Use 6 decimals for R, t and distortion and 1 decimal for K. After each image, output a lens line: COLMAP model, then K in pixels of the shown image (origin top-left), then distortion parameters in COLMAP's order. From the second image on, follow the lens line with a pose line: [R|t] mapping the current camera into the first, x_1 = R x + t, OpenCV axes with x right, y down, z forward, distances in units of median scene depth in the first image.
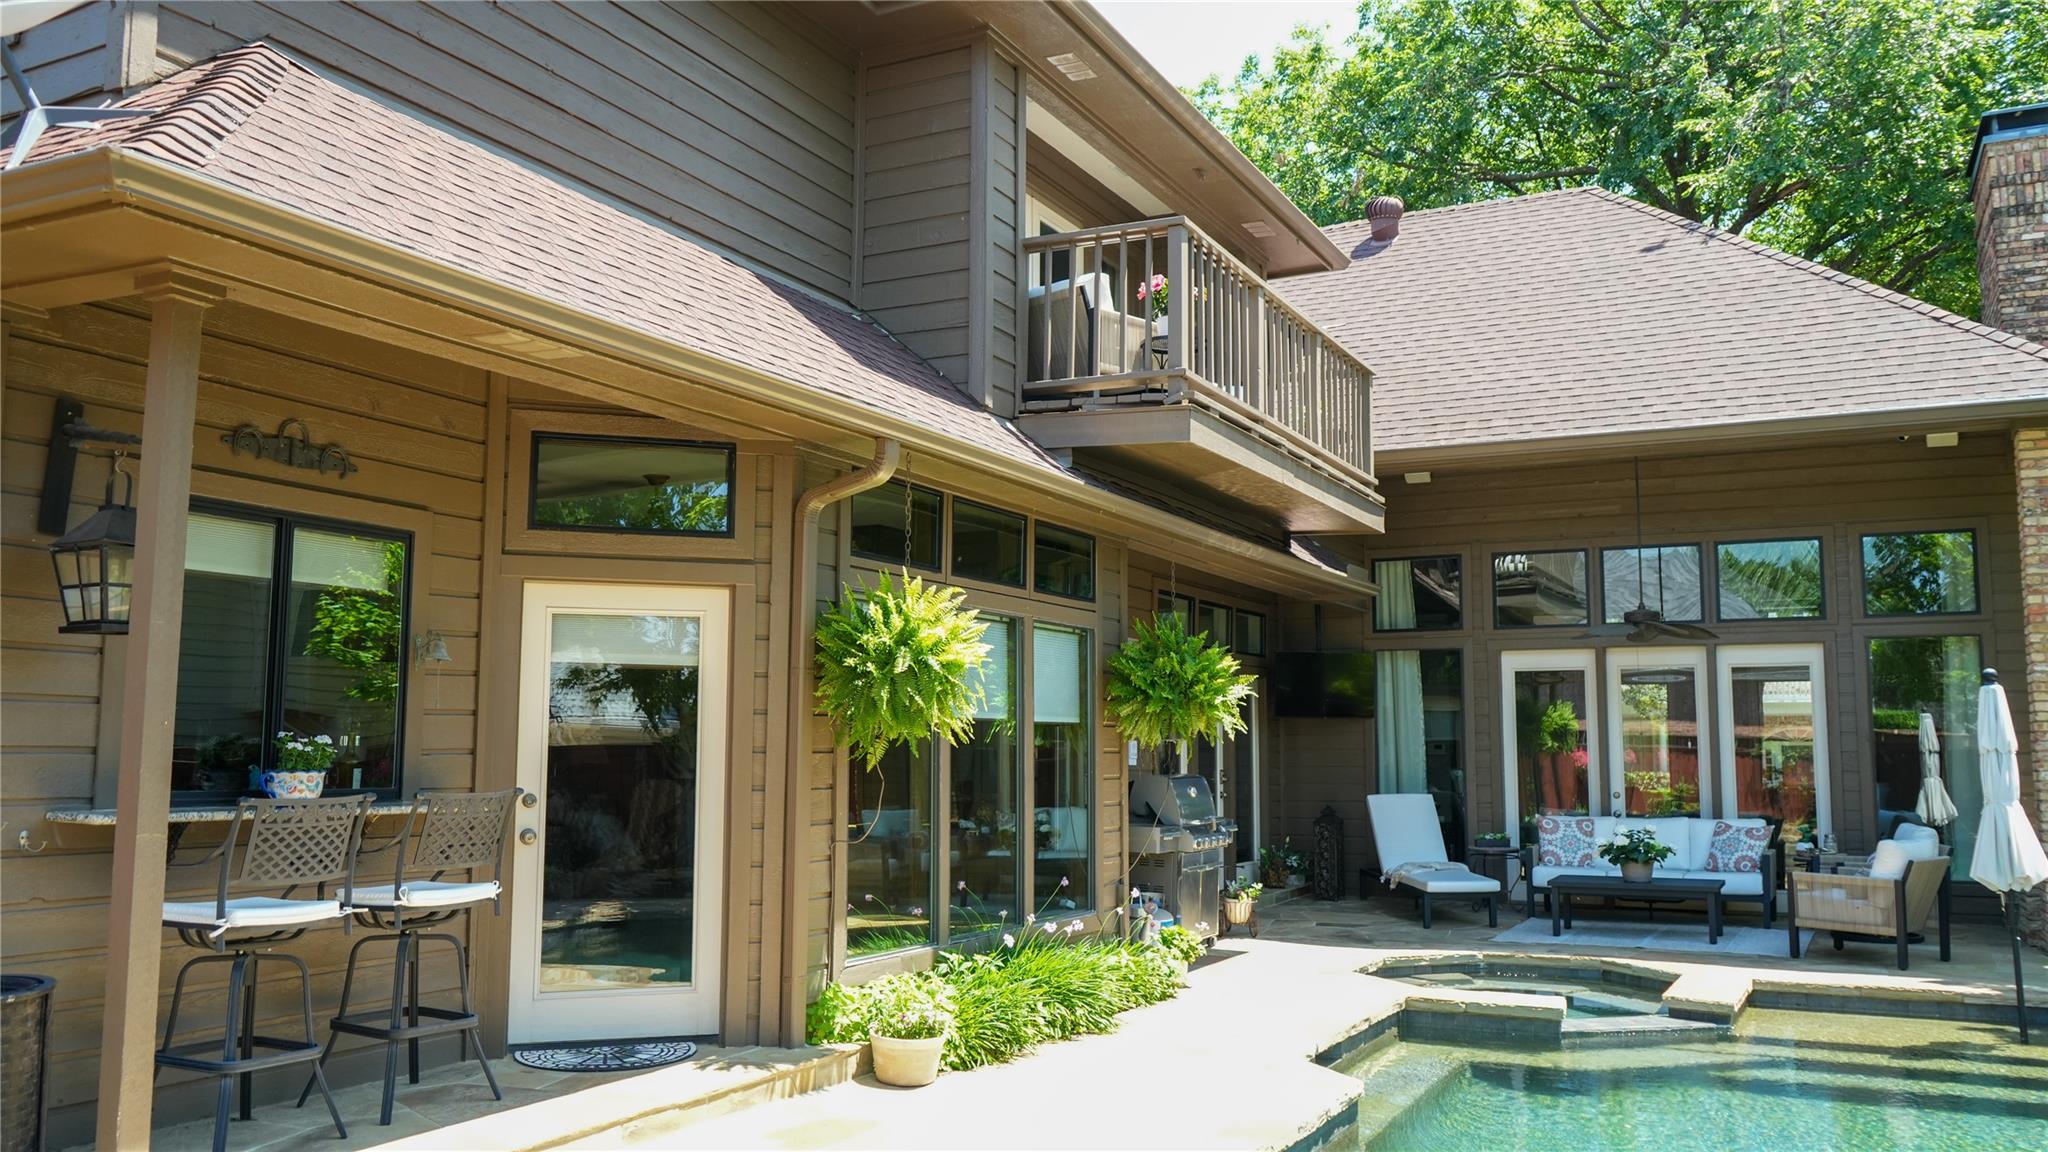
lens RADIAL K [[1623.7, 0, 1040.1], [0, 1623.7, 574.2], [0, 0, 1]] dist [-0.015750, 0.005463]
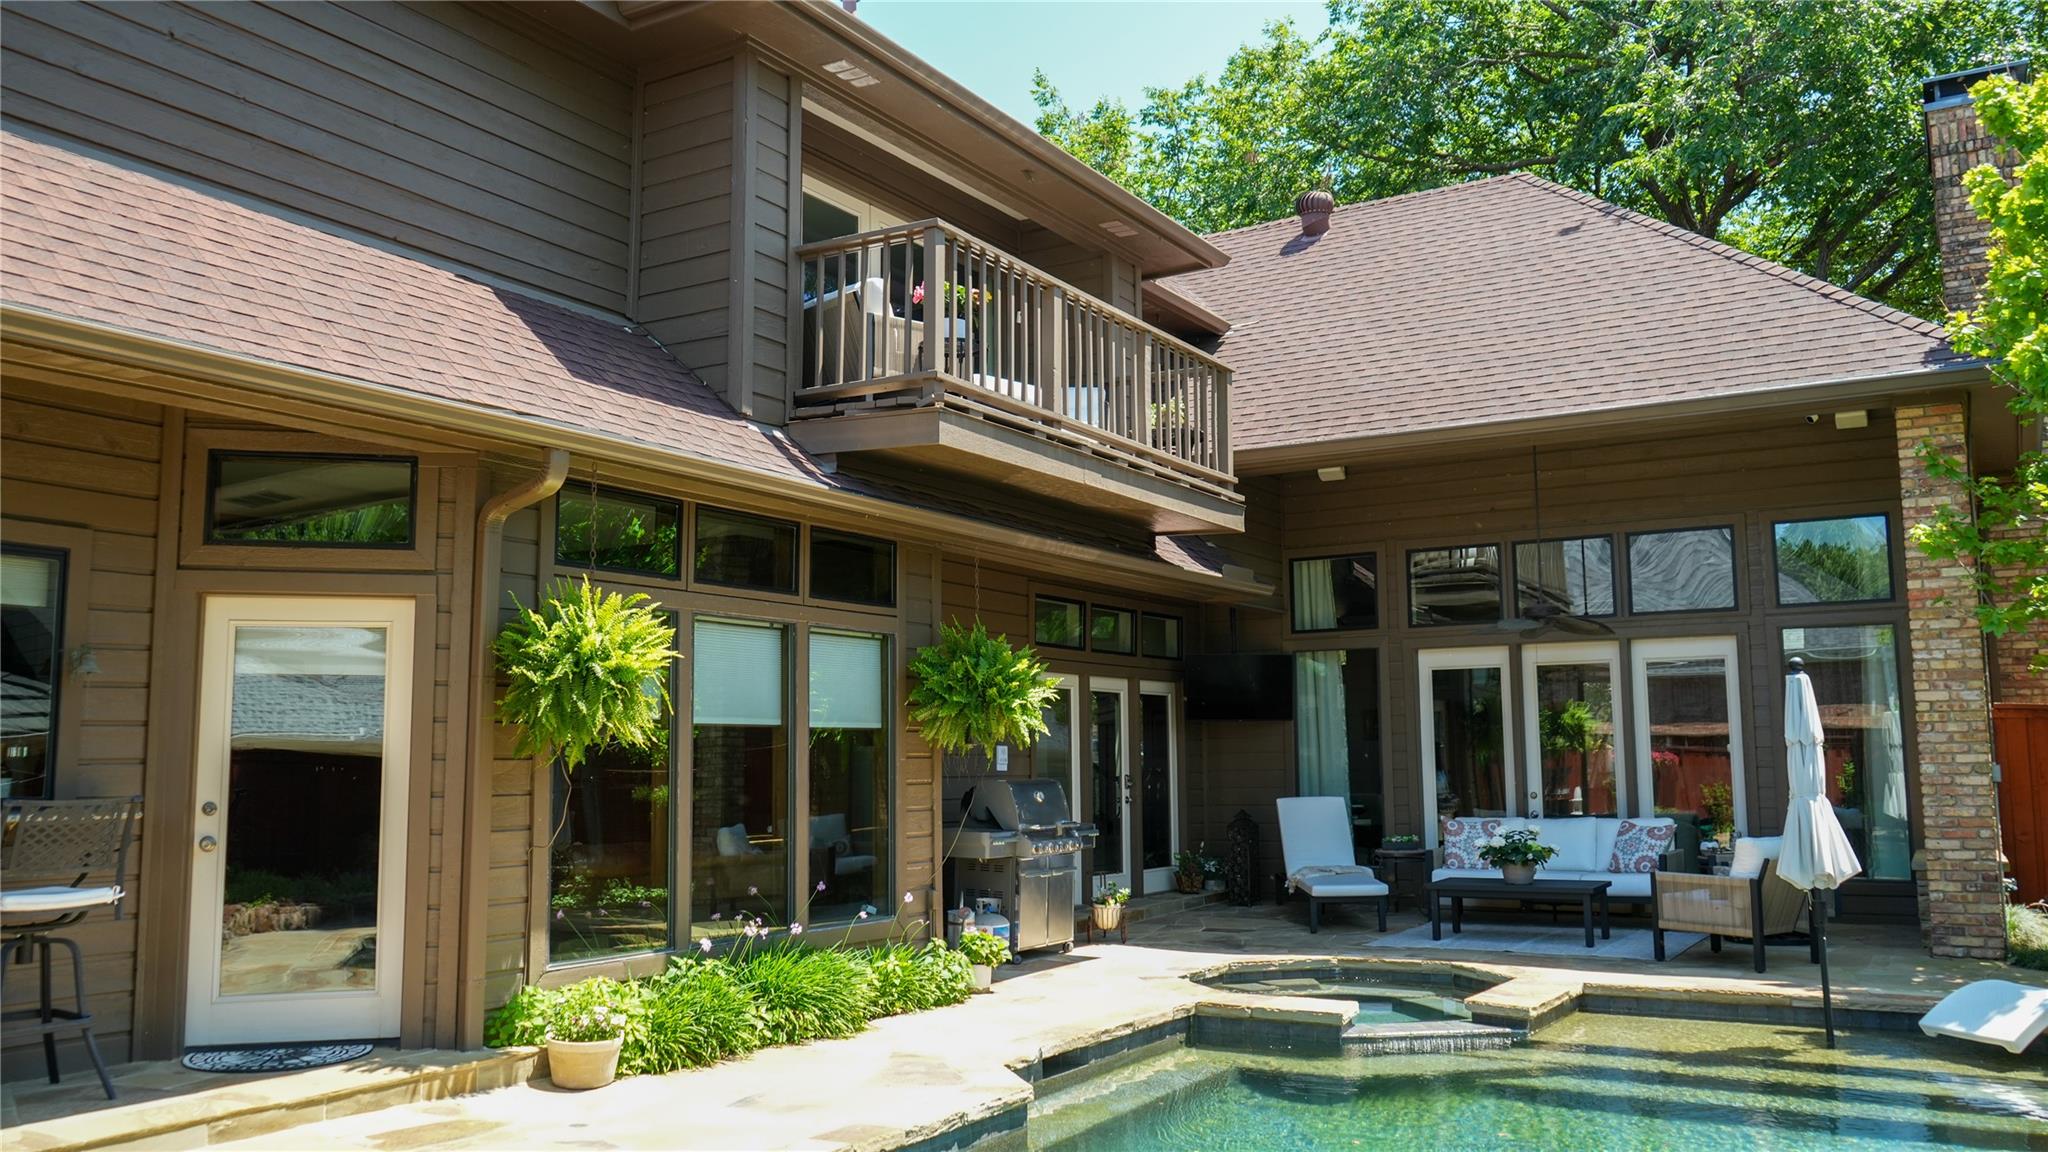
lens RADIAL K [[1623.7, 0, 1029.4], [0, 1623.7, 573.4], [0, 0, 1]] dist [-0.015750, 0.005463]
pose [[0.997187, -0.021863, -0.071700, 0.195183], [0.021320, 0.999738, -0.008333, 0.006985], [0.071863, 0.006781, 0.997391, 0.009956]]
